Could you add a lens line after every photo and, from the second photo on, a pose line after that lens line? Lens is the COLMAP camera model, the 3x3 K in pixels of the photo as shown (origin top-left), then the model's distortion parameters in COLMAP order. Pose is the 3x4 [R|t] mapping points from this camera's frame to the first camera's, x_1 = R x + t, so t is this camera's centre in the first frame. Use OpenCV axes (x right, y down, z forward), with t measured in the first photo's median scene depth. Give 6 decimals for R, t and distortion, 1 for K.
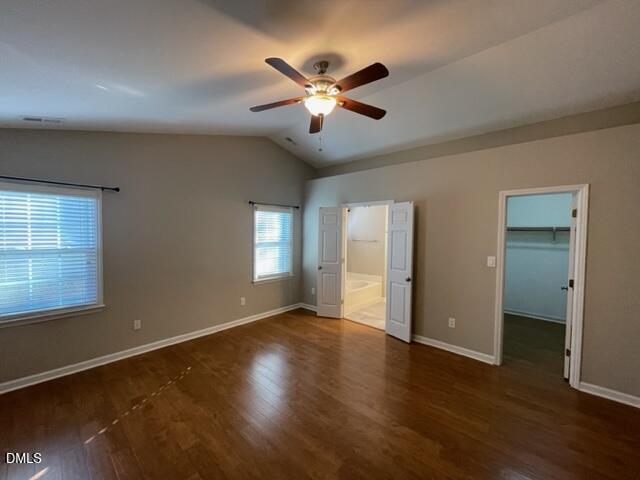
lens RADIAL K [[258.0, 0, 319.8], [0, 258.0, 241.4], [0, 0, 1]] dist [-0.002177, -0.000245]
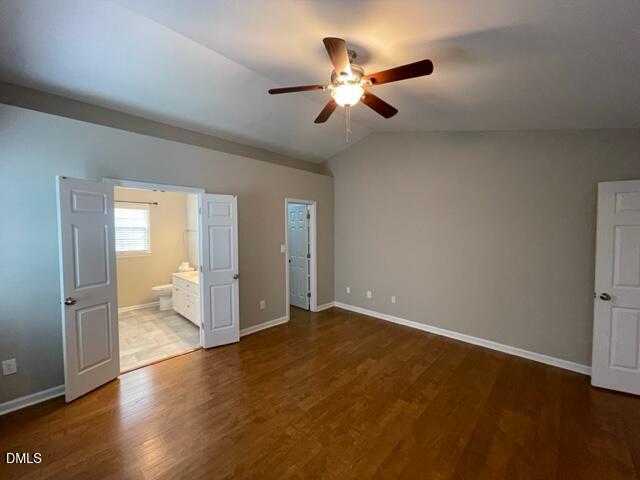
lens RADIAL K [[258.0, 0, 316.7], [0, 258.0, 241.2], [0, 0, 1]] dist [-0.002177, -0.000245]
pose [[0.032075, -0.059330, 0.997723, -0.594911], [0.036914, 0.997626, 0.058138, -0.029284], [-0.998804, 0.034966, 0.034189, 0.659708]]
